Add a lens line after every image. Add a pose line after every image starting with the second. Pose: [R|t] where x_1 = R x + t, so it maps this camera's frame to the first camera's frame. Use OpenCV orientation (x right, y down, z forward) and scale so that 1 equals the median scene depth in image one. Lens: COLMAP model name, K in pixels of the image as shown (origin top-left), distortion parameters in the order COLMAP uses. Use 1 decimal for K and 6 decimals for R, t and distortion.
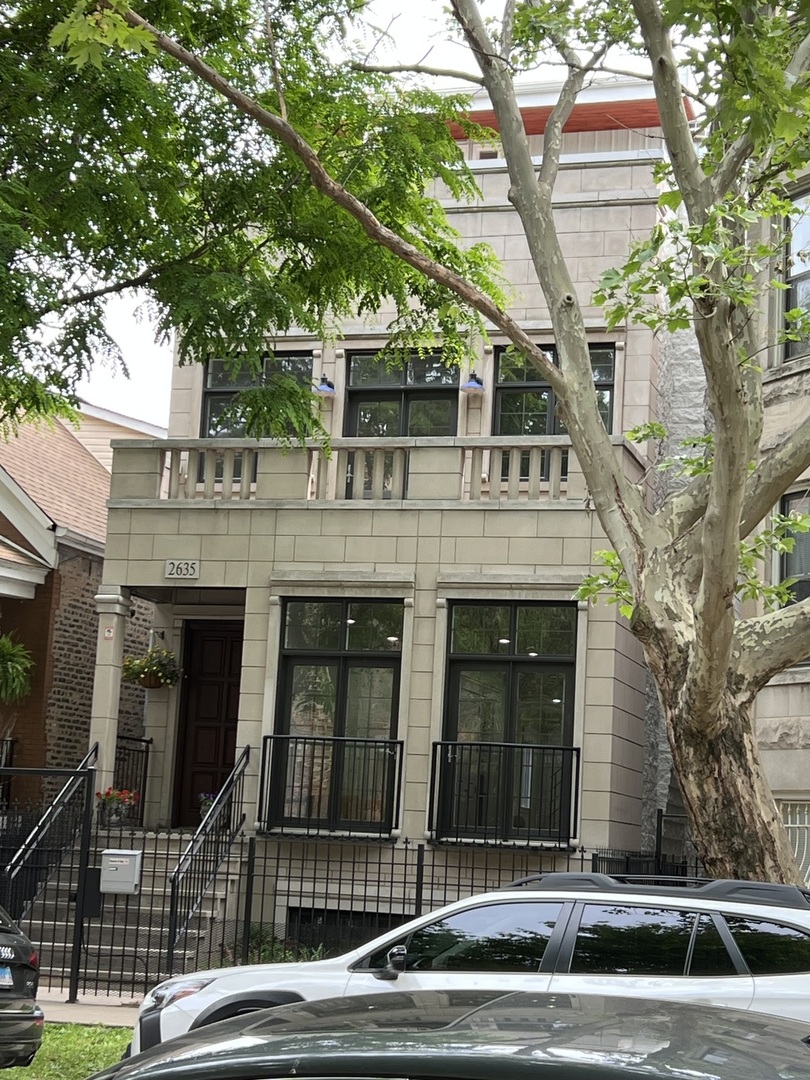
lens RADIAL K [[1985.2, 0, 405.8], [0, 1985.2, 540.4], [0, 0, 1]] dist [0.311917, 0.000000]
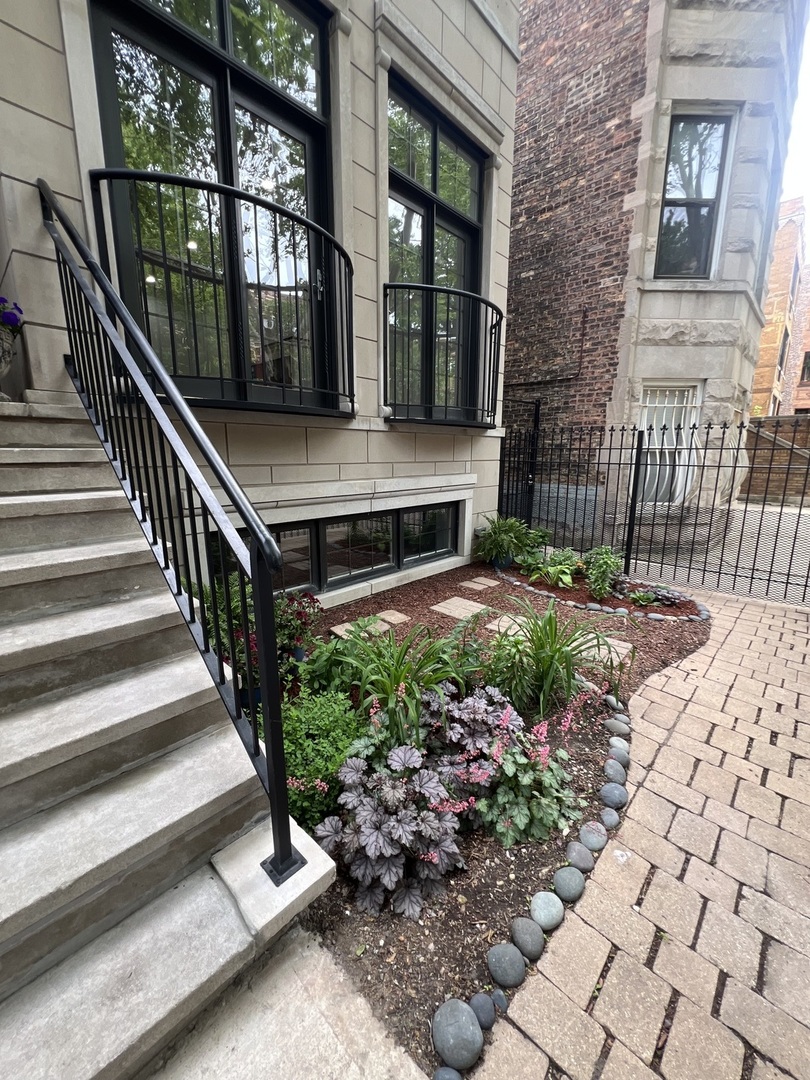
lens RADIAL K [[432.4, 0, 407.0], [0, 432.4, 541.6], [0, 0, 1]] dist [-0.001991, -0.000269]
pose [[0.447096, -0.233713, 0.863414, -0.135799], [-0.125237, 0.939399, 0.319131, 0.131205], [-0.885675, -0.250814, 0.390732, 0.853743]]
